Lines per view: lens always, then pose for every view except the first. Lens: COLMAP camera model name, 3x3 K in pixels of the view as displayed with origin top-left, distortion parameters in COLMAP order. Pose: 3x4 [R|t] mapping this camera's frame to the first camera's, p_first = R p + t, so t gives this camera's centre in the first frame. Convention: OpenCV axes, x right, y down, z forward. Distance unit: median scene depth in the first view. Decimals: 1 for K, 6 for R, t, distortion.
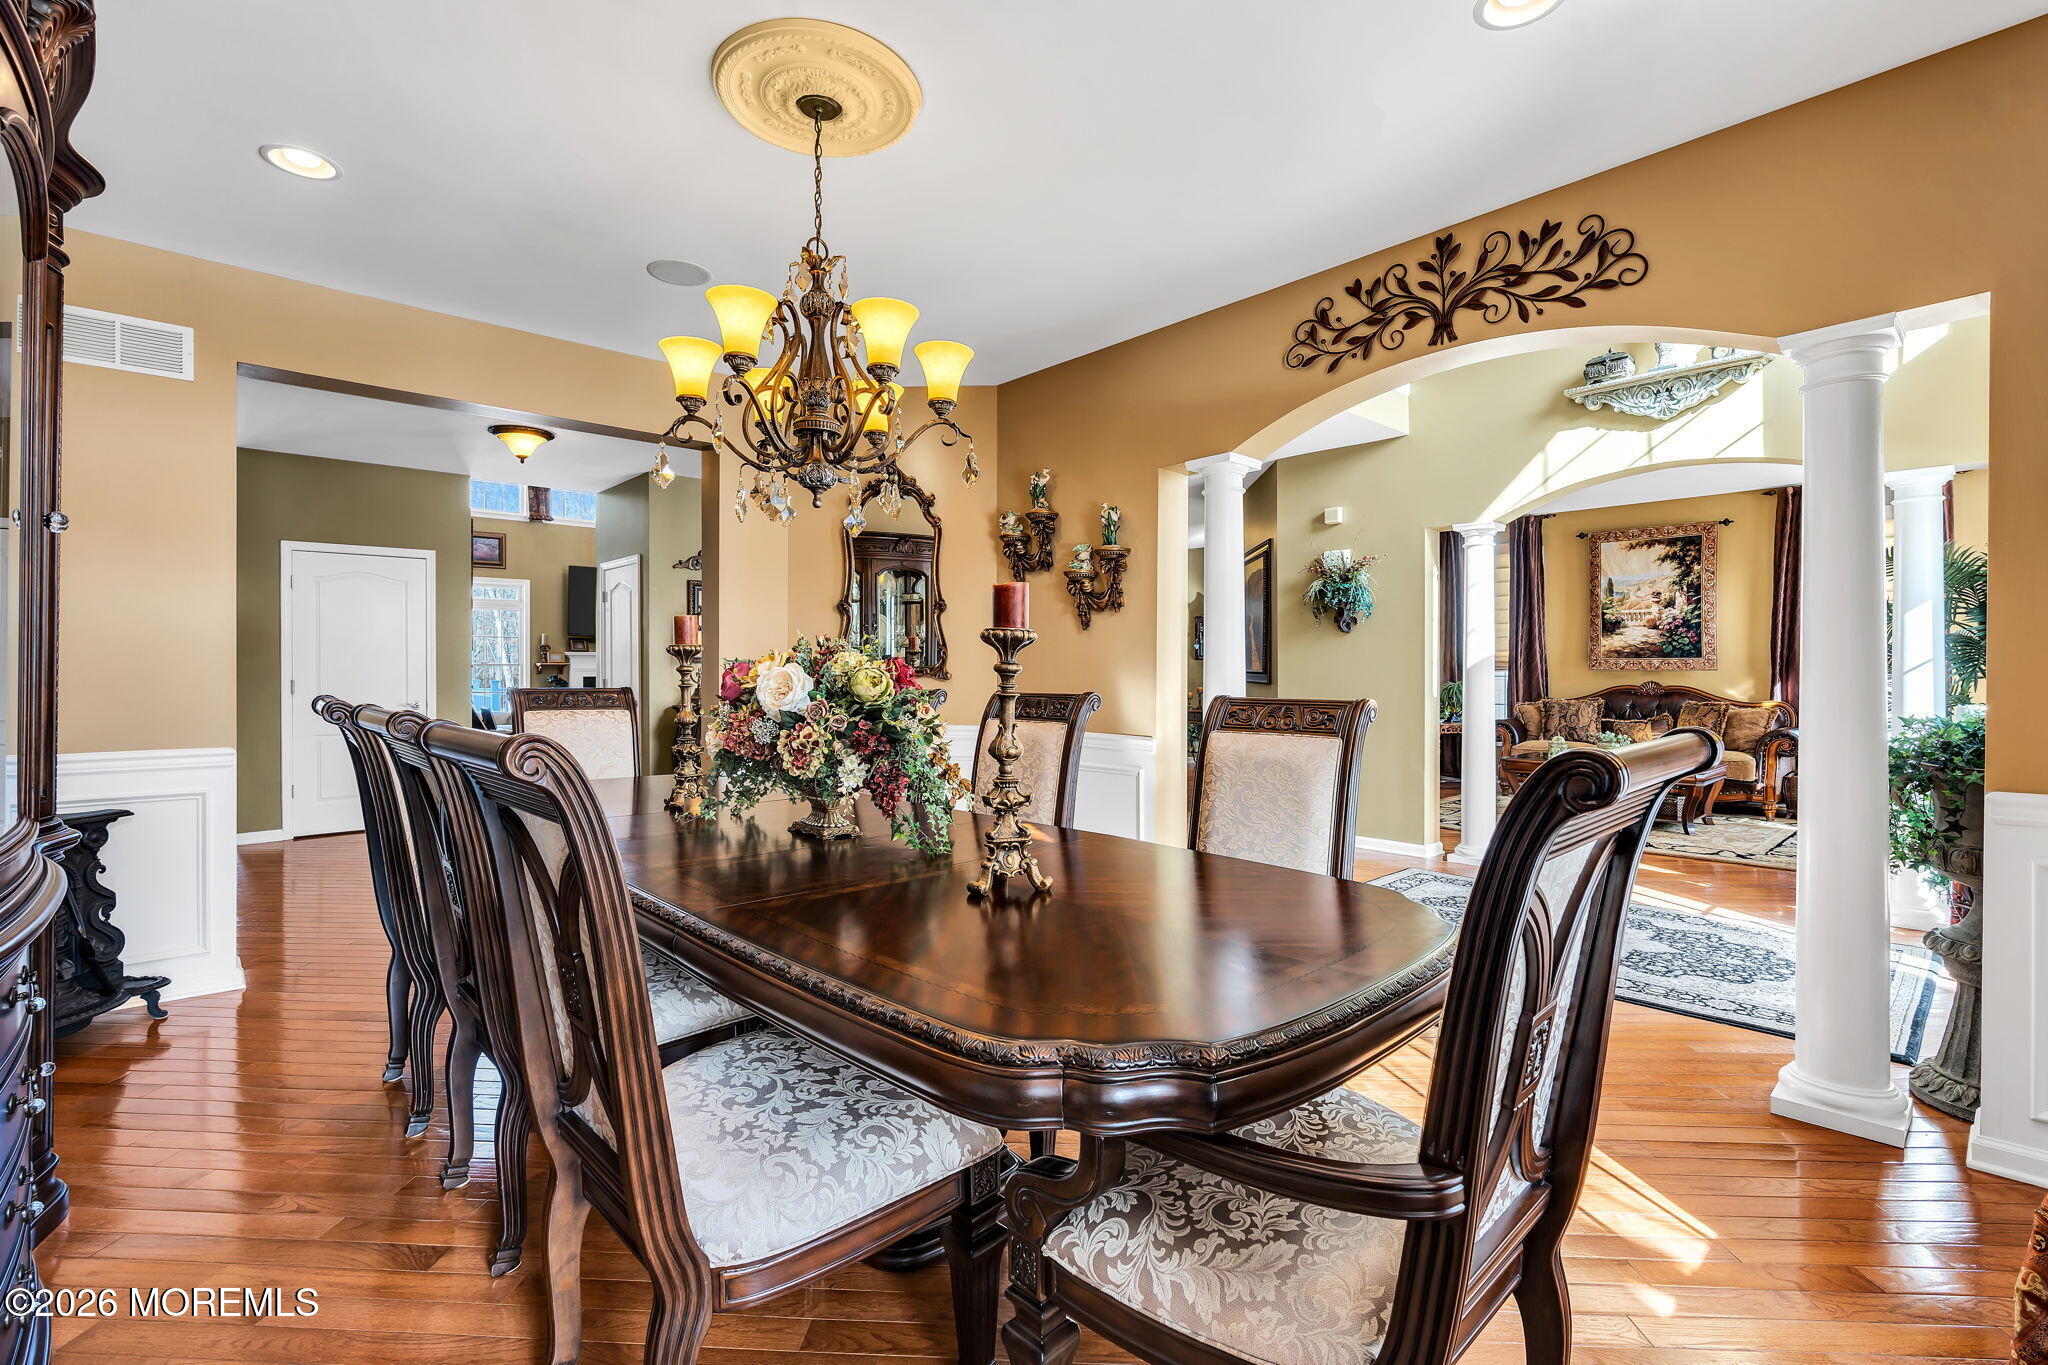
lens RADIAL K [[929.5, 0, 1012.5], [0, 929.5, 682.2], [0, 0, 1]] dist [-0.007590, 0.002886]
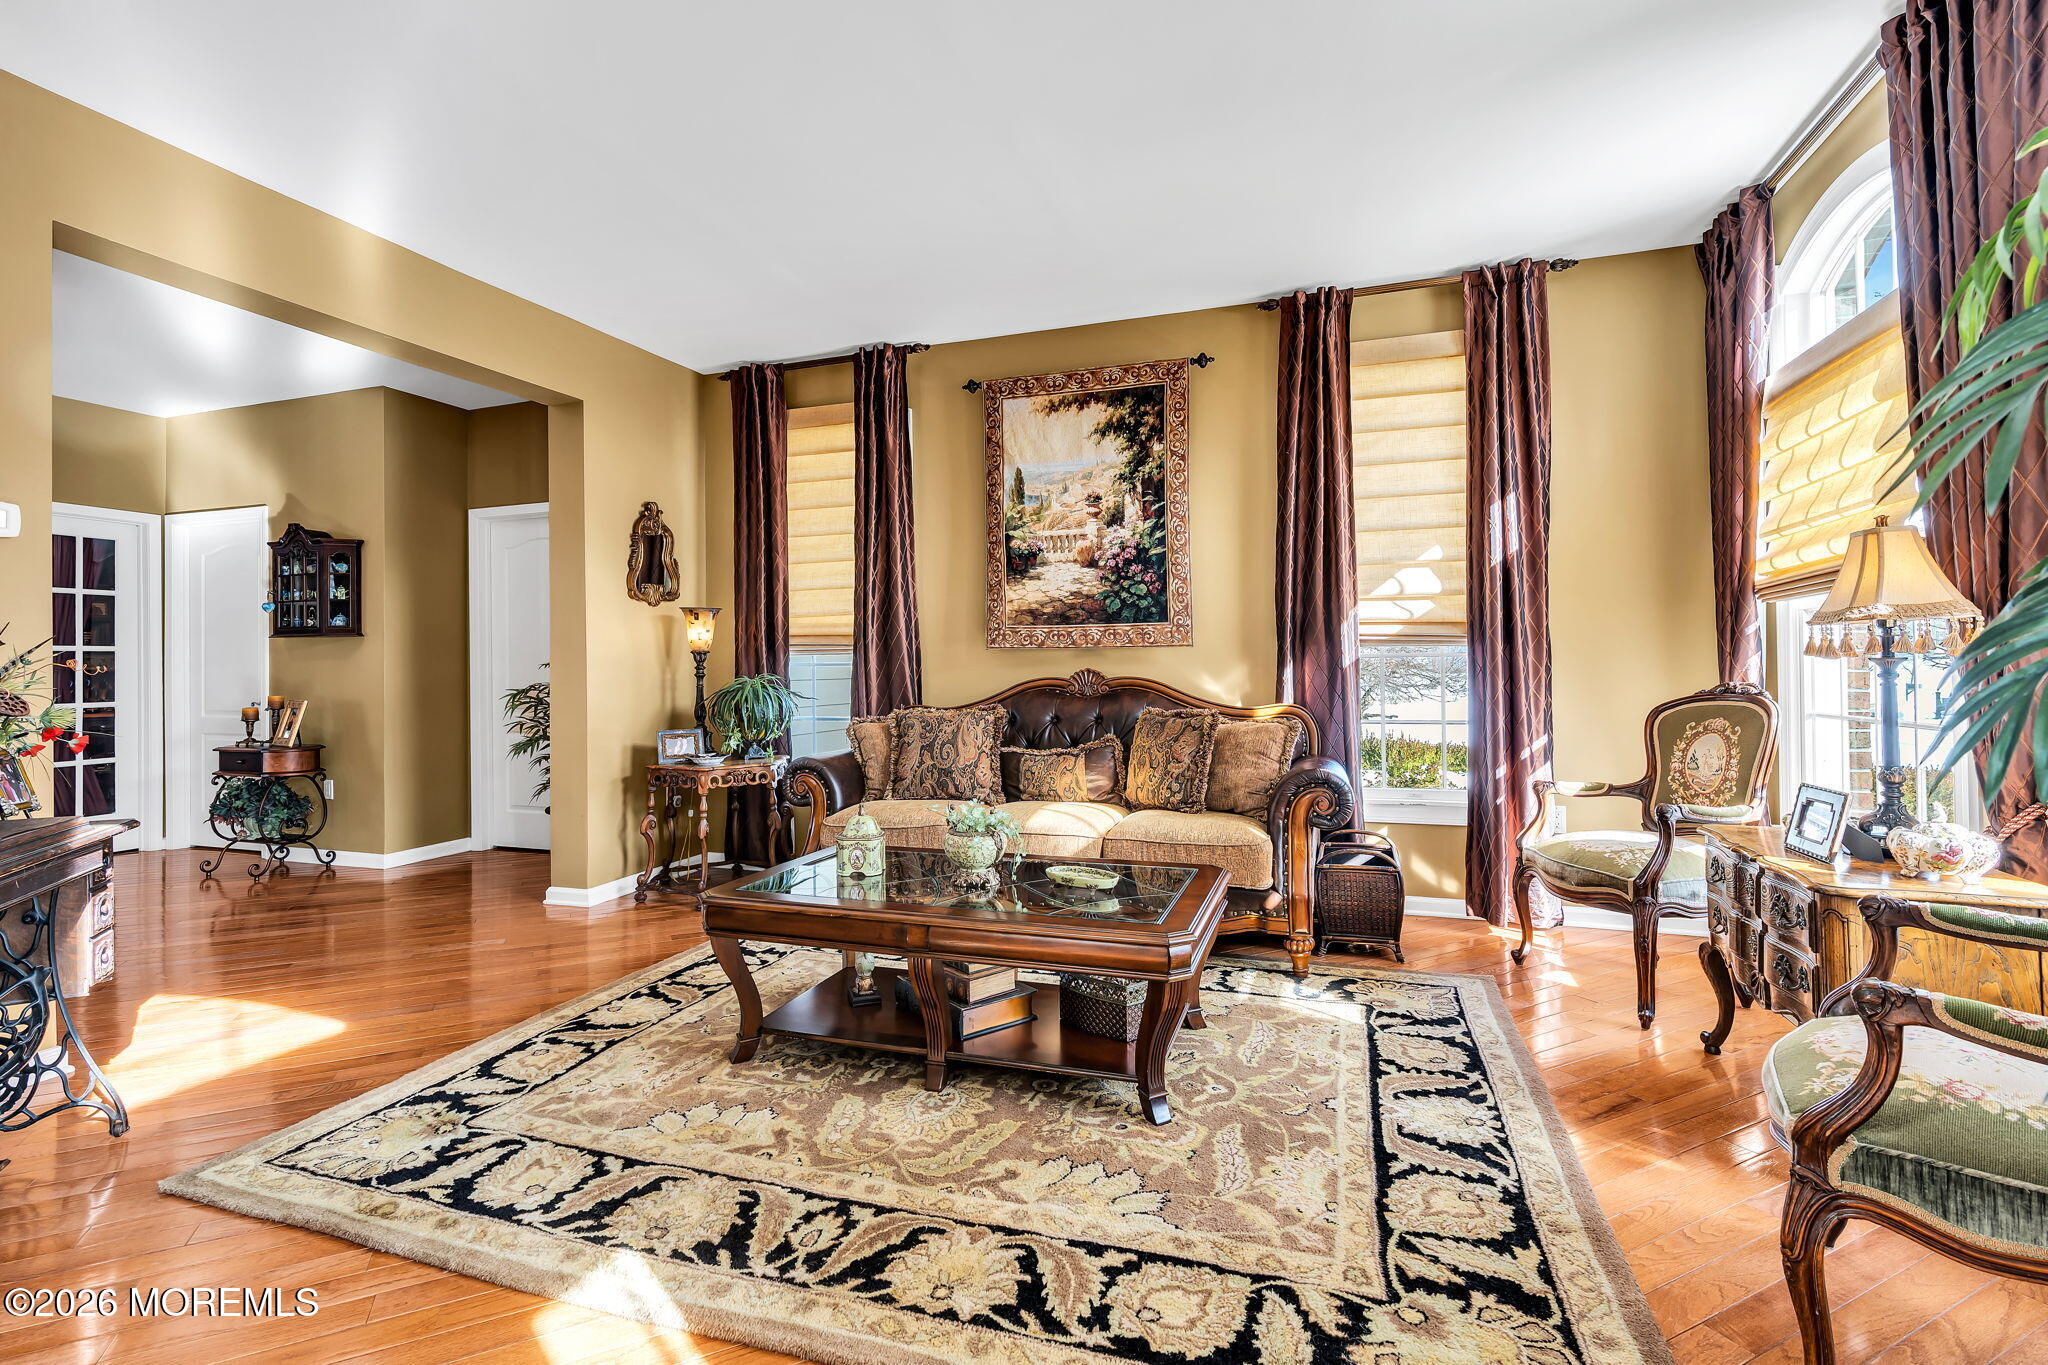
lens RADIAL K [[929.5, 0, 1027.2], [0, 929.5, 668.6], [0, 0, 1]] dist [-0.007590, 0.002886]
pose [[0.876940, -0.007271, 0.480545, 0.416762], [0.014423, 0.999833, -0.011192, 0.003572], [-0.480384, 0.016746, 0.876898, 0.570875]]
